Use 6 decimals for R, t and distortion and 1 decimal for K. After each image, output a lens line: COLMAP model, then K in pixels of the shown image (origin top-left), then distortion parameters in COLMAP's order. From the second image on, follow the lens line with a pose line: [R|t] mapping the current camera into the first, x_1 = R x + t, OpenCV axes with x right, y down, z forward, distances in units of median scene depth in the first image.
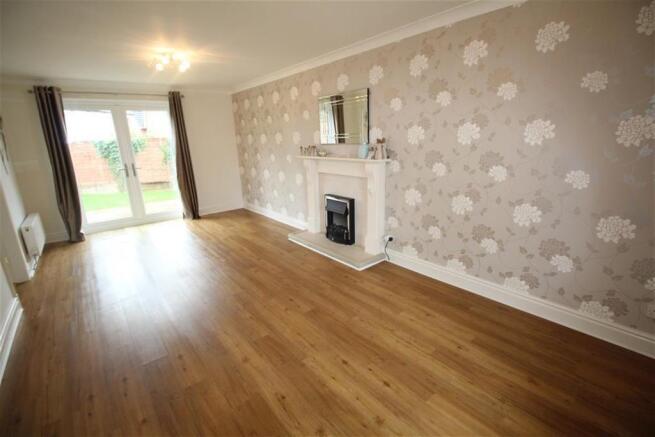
lens RADIAL K [[299.4, 0, 327.5], [0, 299.4, 218.5], [0, 0, 1]] dist [-0.001354, -0.013899]
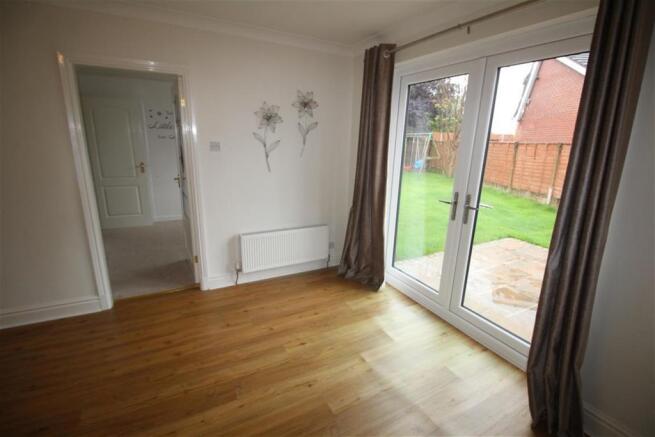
lens RADIAL K [[299.4, 0, 327.5], [0, 299.4, 218.5], [0, 0, 1]] dist [-0.001354, -0.013899]
pose [[-0.202141, 0.274996, -0.939955, -0.201690], [-0.286559, 0.901156, 0.325270, -0.243699], [0.936495, 0.335104, -0.103359, 0.892746]]
